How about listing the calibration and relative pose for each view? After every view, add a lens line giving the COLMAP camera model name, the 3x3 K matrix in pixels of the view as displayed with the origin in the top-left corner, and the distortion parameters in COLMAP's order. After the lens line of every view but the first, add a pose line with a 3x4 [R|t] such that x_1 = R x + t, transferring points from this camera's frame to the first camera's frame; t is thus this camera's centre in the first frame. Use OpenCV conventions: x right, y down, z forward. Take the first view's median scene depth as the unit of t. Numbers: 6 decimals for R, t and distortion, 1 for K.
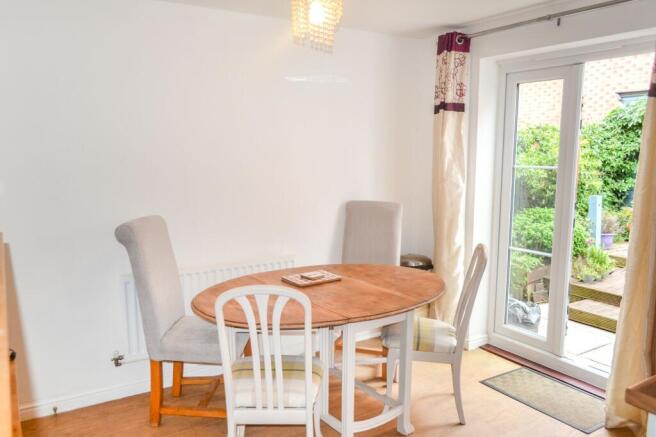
lens RADIAL K [[507.4, 0, 328.4], [0, 507.4, 217.8], [0, 0, 1]] dist [-0.007941, 0.007528]
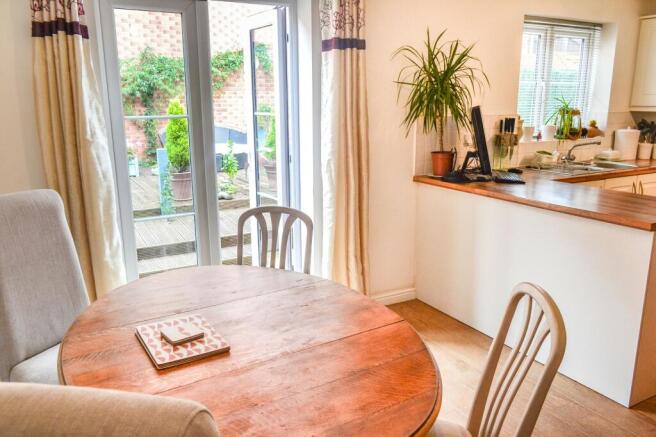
lens RADIAL K [[507.4, 0, 328.4], [0, 507.4, 218.1], [0, 0, 1]] dist [-0.007941, 0.007528]
pose [[0.065275, -0.227844, 0.971507, -0.457505], [0.139267, 0.966135, 0.217227, -0.087211], [-0.988101, 0.121120, 0.094795, 0.702884]]
